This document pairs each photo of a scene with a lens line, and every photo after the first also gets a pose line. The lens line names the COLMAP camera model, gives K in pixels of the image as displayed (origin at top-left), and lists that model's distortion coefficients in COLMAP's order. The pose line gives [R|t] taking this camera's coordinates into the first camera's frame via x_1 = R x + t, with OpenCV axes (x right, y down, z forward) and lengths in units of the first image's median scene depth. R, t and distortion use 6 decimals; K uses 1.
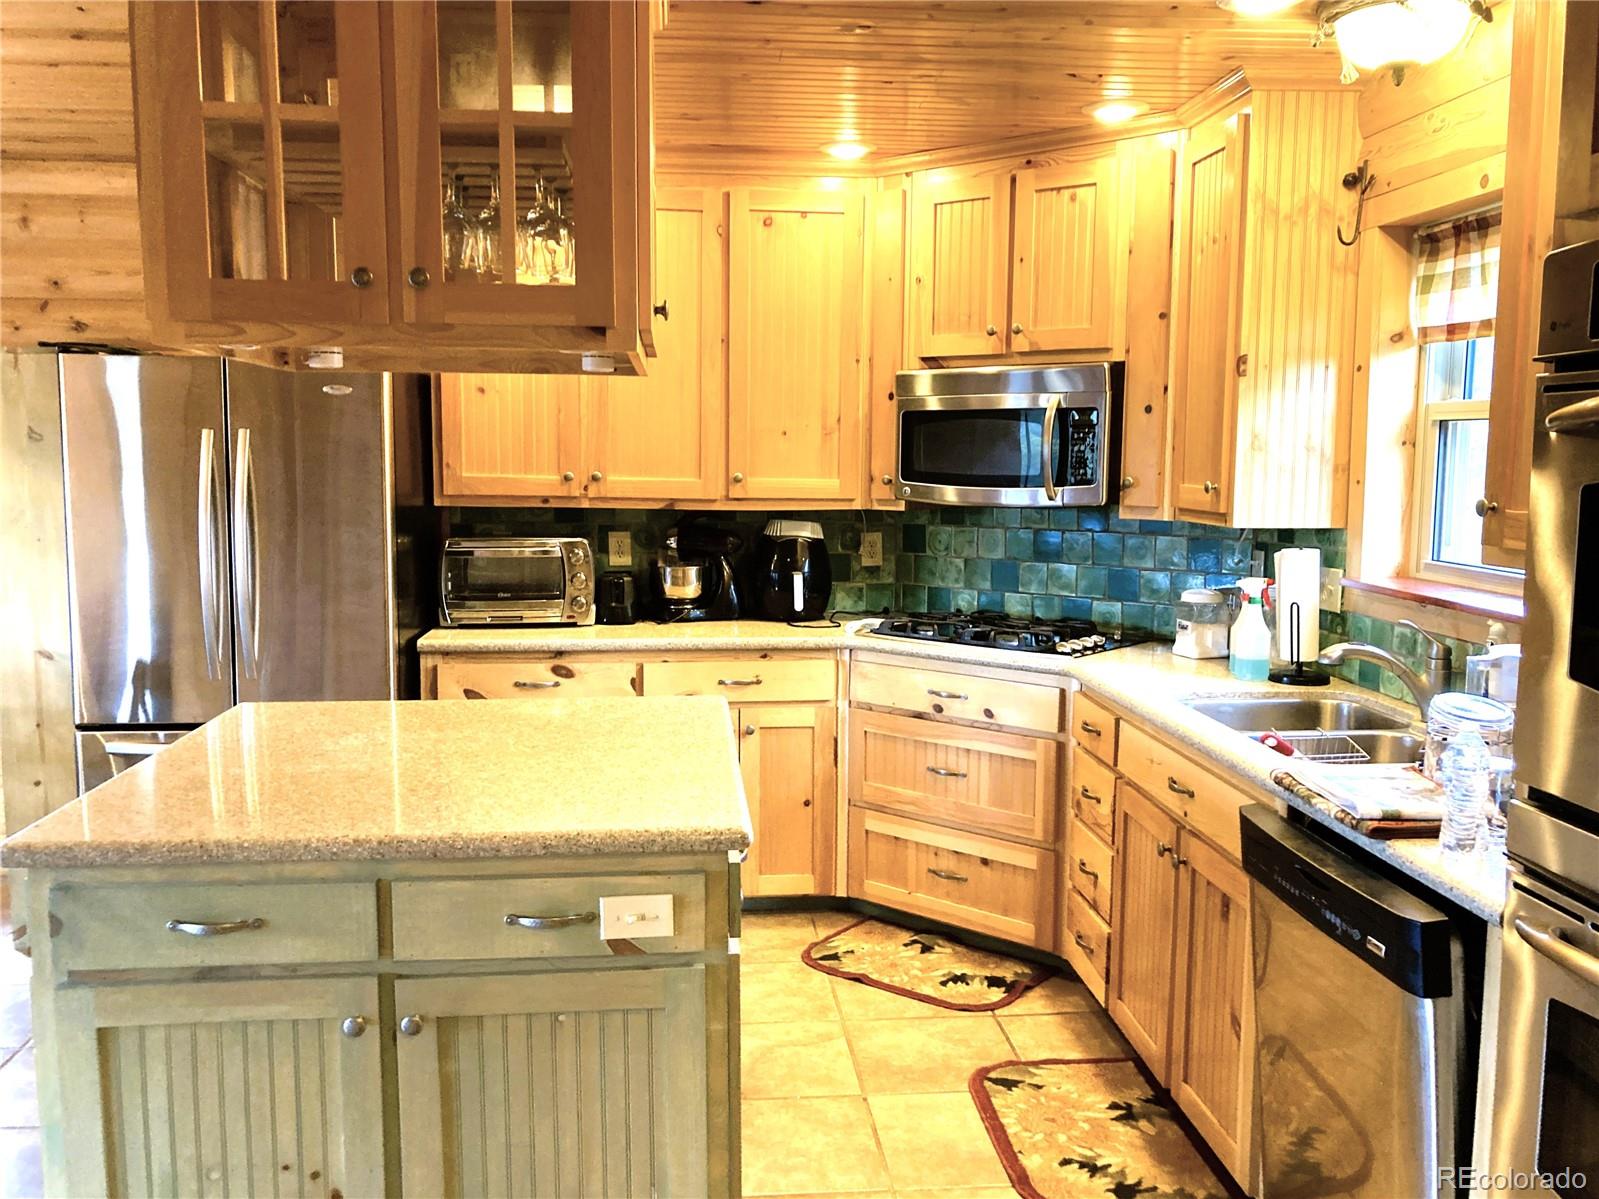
lens RADIAL K [[1328.5, 0, 799.5], [0, 1328.5, 599.5], [0, 0, 1]] dist [0.009433, 0.006781]
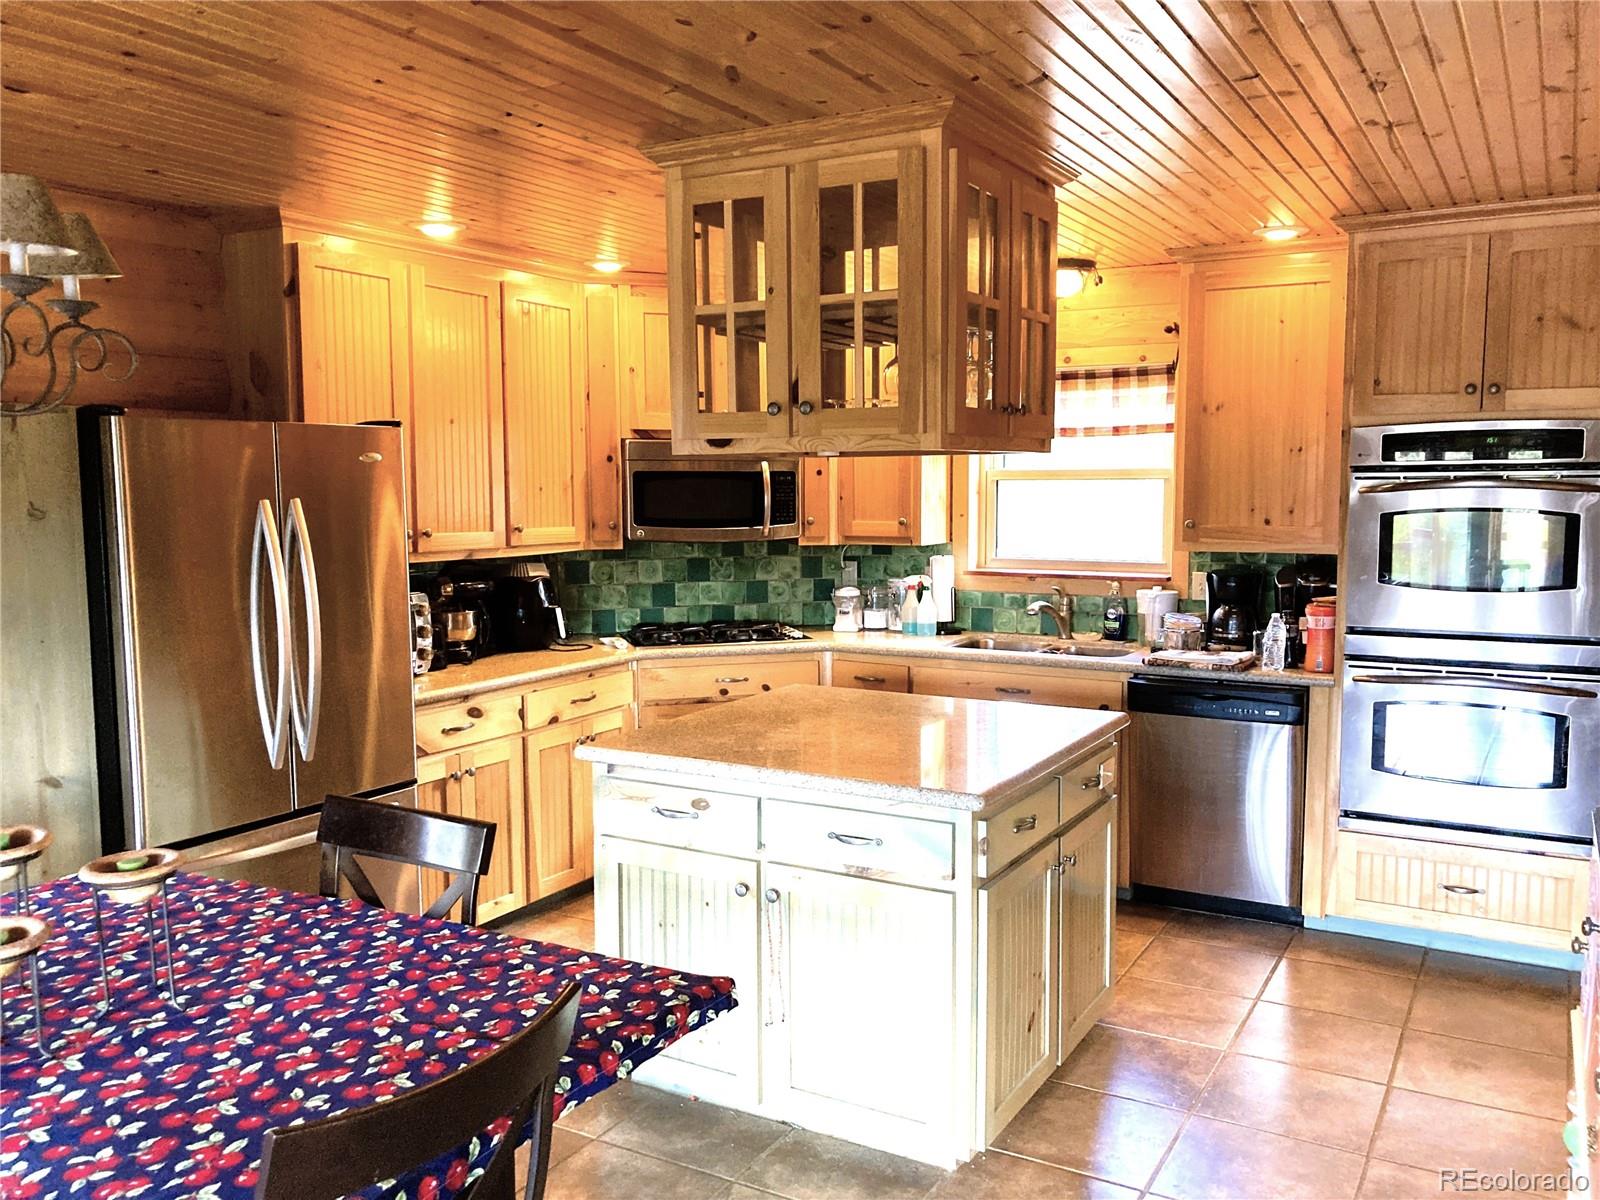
lens RADIAL K [[1308.4, 0, 800.0], [0, 1308.4, 600.0], [0, 0, 1]] dist [0.002681, -0.001507]
pose [[0.569649, -0.086532, 0.817320, -0.870482], [0.102232, 0.994179, 0.034004, -0.045234], [-0.815505, 0.064186, 0.575180, 0.153016]]
